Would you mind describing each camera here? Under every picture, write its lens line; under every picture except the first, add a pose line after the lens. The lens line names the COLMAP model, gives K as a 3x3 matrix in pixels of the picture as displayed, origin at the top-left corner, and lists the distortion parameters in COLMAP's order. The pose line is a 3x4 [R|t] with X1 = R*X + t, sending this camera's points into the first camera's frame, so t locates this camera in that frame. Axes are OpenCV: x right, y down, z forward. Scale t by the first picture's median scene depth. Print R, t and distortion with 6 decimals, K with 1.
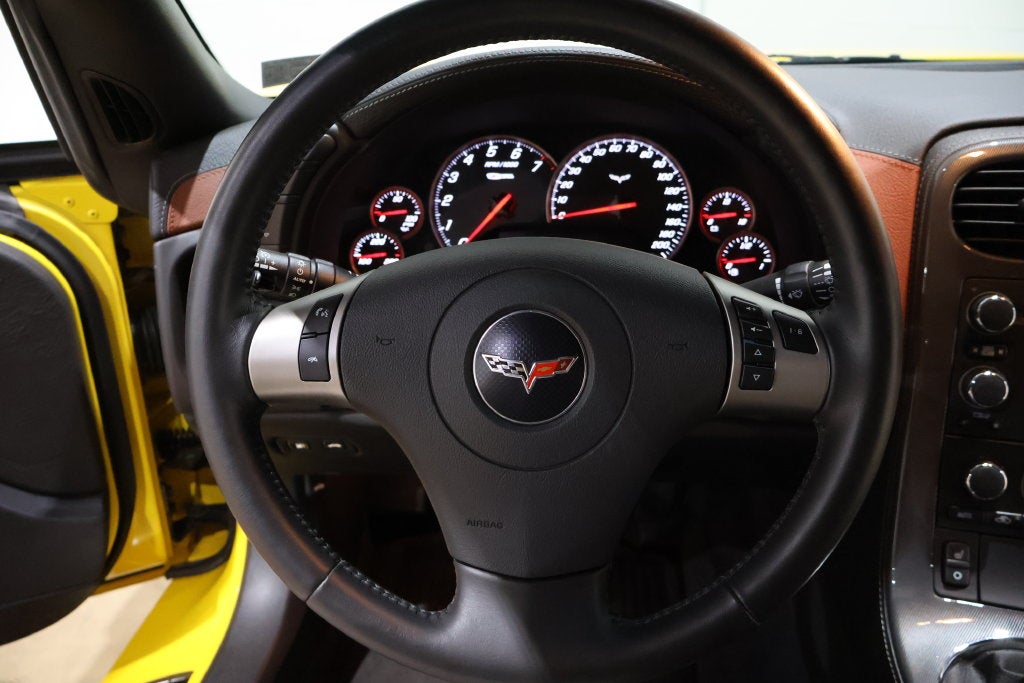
lens RADIAL K [[852.4, 0, 513.5], [0, 852.4, 342.8], [0, 0, 1]] dist [-0.013704, -0.002457]
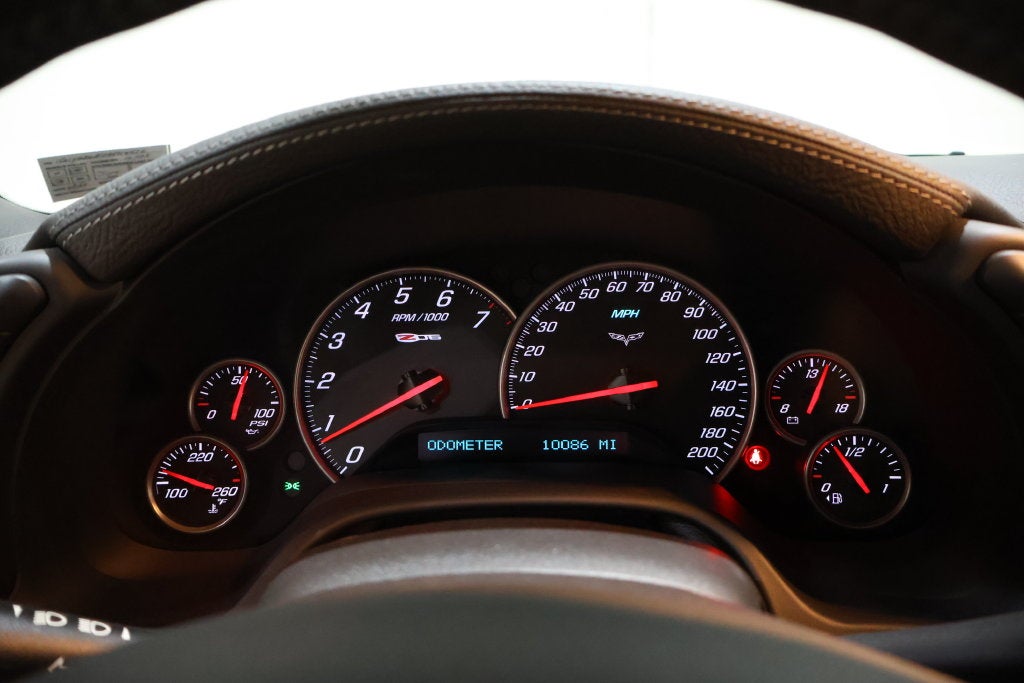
lens RADIAL K [[852.4, 0, 511.4], [0, 852.4, 340.2], [0, 0, 1]] dist [-0.013704, -0.002457]
pose [[0.998399, -0.021420, 0.052349, 0.017616], [0.028939, 0.988655, -0.147388, -0.108764], [-0.048598, 0.148667, 0.987692, 0.435424]]
